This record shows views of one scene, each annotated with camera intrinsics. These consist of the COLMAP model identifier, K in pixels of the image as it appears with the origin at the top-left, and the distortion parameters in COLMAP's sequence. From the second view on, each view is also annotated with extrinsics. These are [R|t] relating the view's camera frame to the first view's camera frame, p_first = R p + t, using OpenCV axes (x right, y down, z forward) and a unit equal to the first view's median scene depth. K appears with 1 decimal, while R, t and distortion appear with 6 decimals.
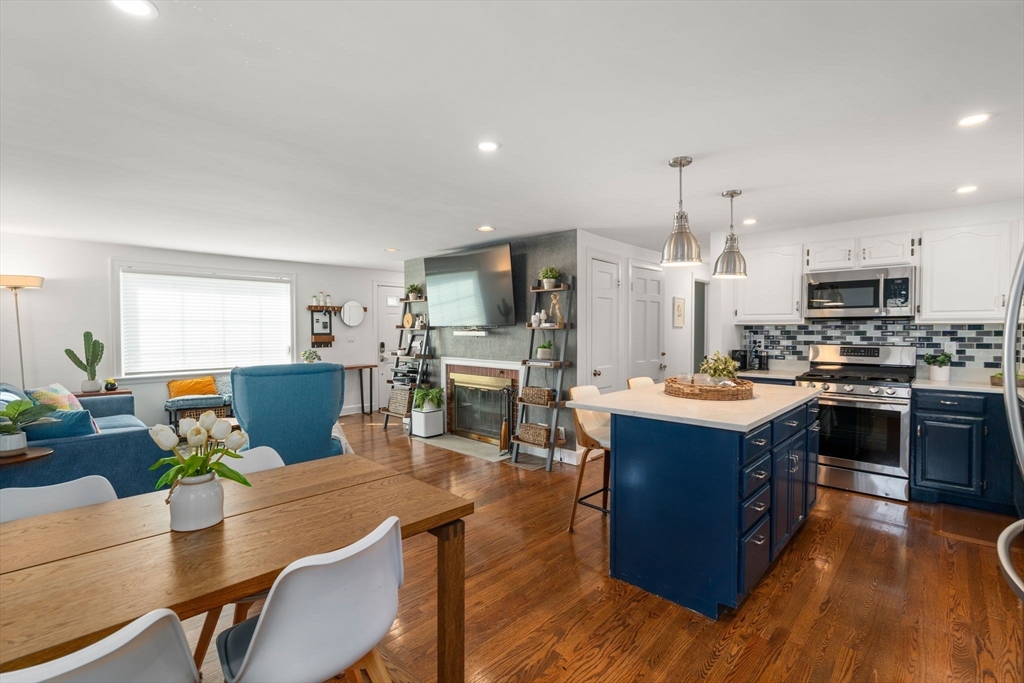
lens RADIAL K [[468.7, 0, 514.9], [0, 468.7, 341.5], [0, 0, 1]] dist [-0.009436, 0.002635]
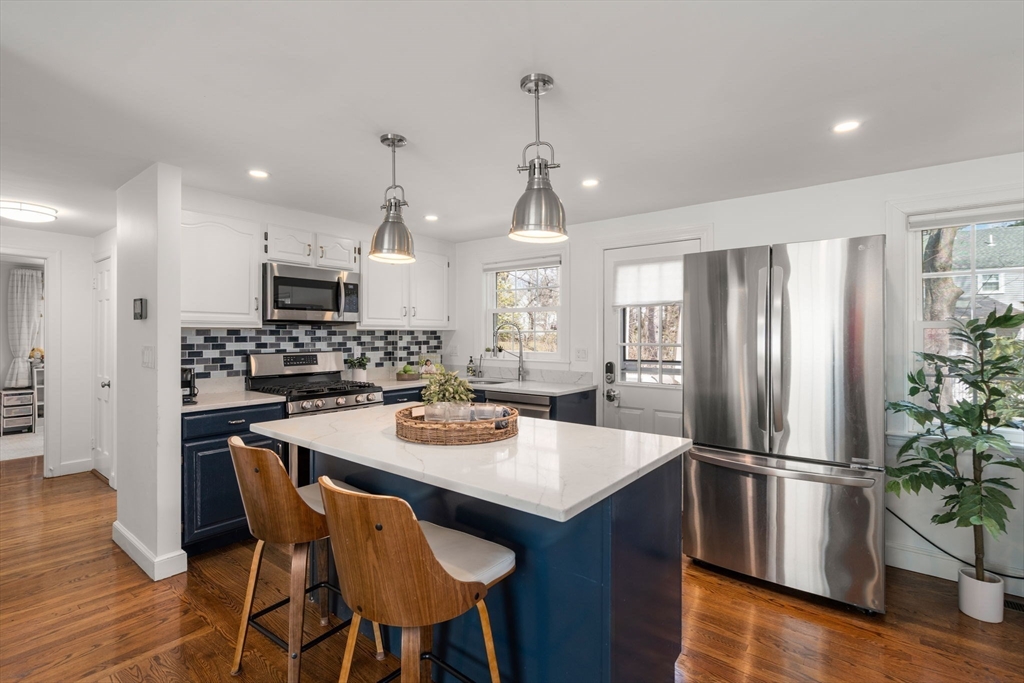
lens RADIAL K [[468.7, 0, 499.4], [0, 468.7, 325.9], [0, 0, 1]] dist [-0.009436, 0.002635]
pose [[-0.071724, 0.021448, 0.997194, -0.176812], [0.029390, 0.999380, -0.019382, -0.014436], [-0.996991, 0.027917, -0.072310, 0.679544]]
